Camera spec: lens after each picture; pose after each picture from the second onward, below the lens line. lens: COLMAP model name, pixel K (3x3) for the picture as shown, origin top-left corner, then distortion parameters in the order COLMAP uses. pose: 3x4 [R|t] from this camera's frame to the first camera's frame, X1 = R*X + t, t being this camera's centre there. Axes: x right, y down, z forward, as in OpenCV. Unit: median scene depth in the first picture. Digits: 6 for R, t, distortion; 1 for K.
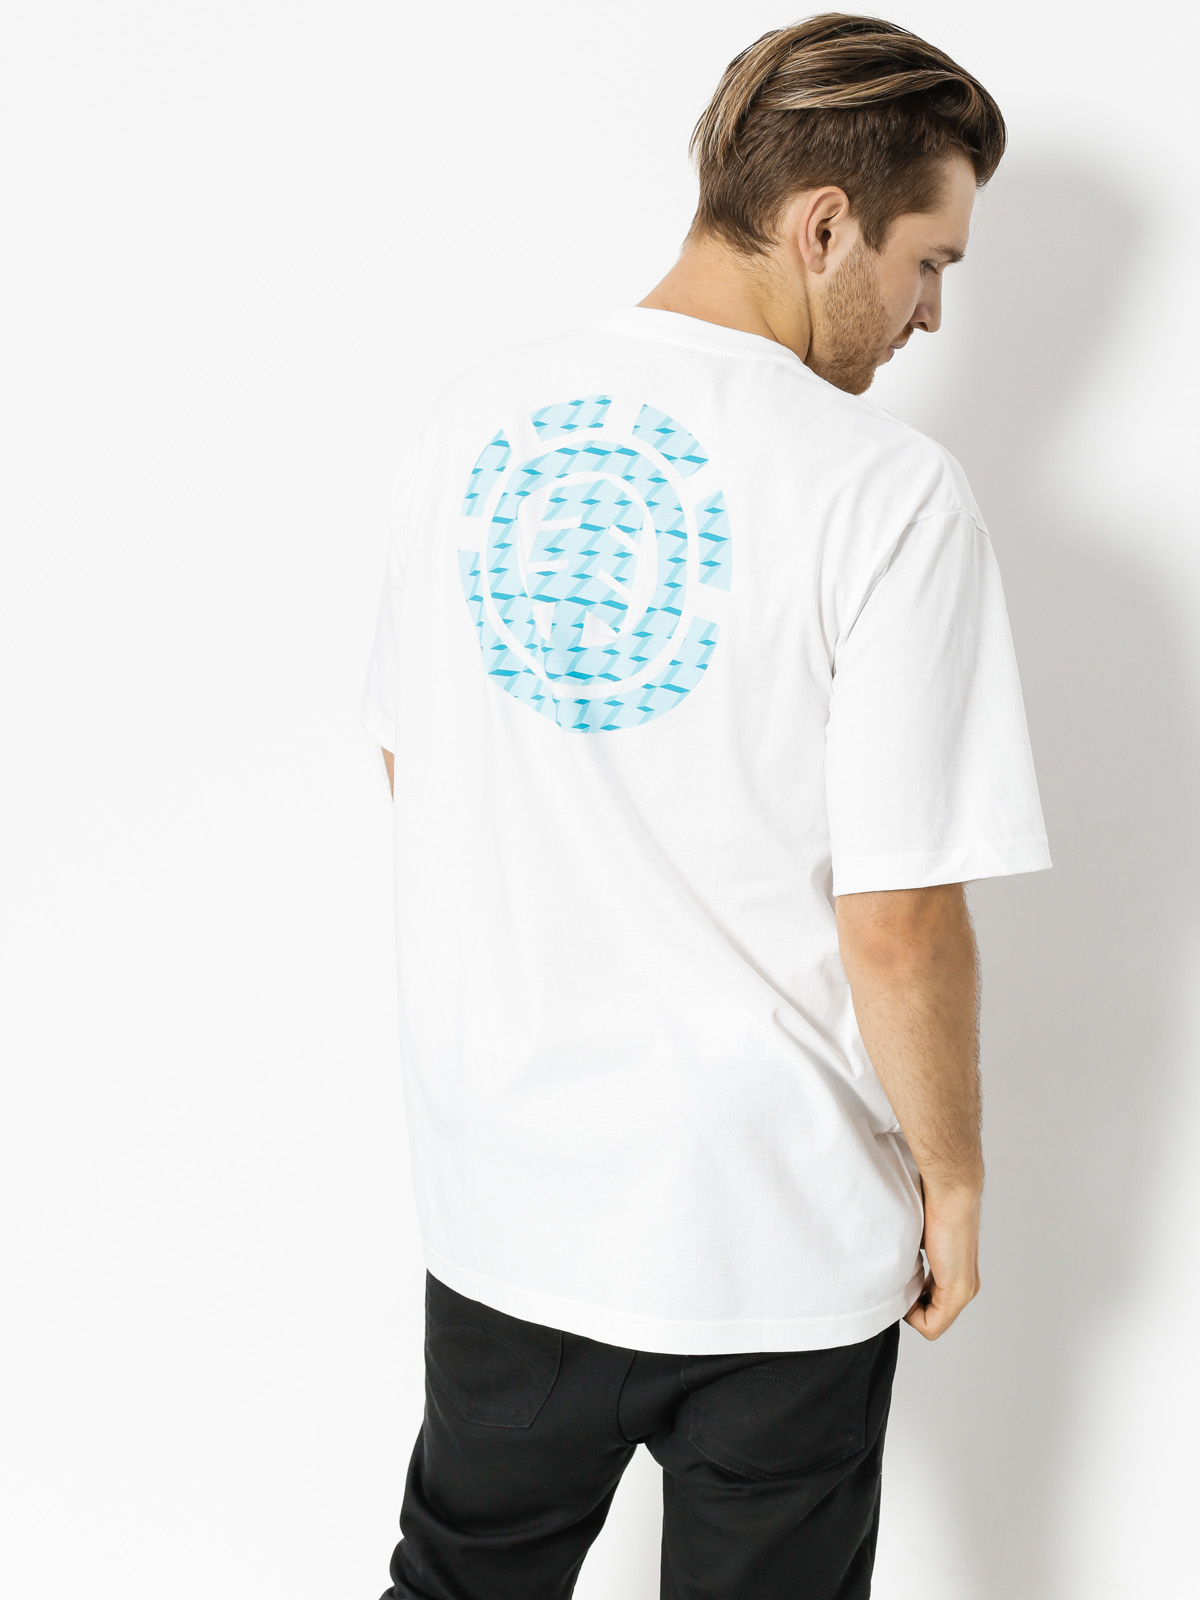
lens RADIAL K [[2891.0, 0, 600.0], [0, 2891.0, 800.0], [0, 0, 1]] dist [-0.161095, -1.578474]
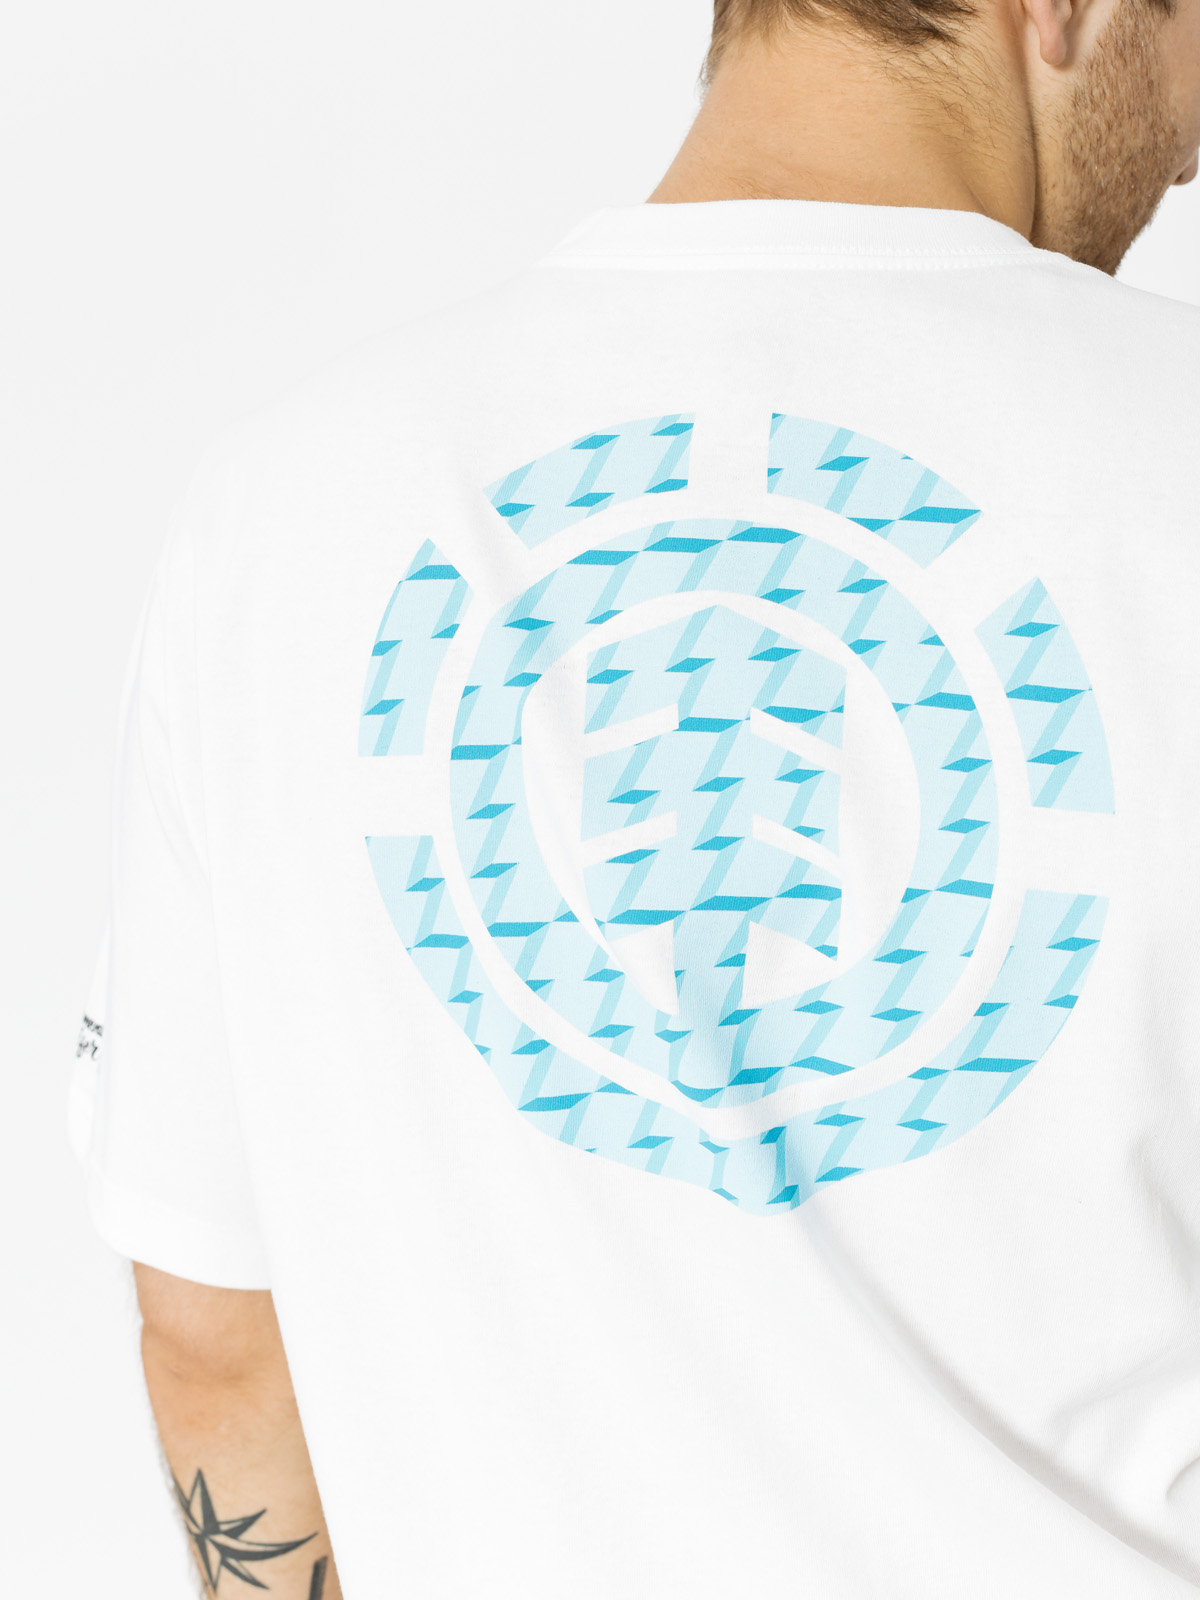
lens RADIAL K [[2891.0, 0, 600.0], [0, 2891.0, 800.0], [0, 0, 1]] dist [-0.161095, -1.578474]
pose [[0.951134, -0.205280, 0.230661, -0.116397], [0.212398, 0.977164, -0.006184, -0.084445], [-0.224124, 0.054874, 0.973014, 0.594457]]
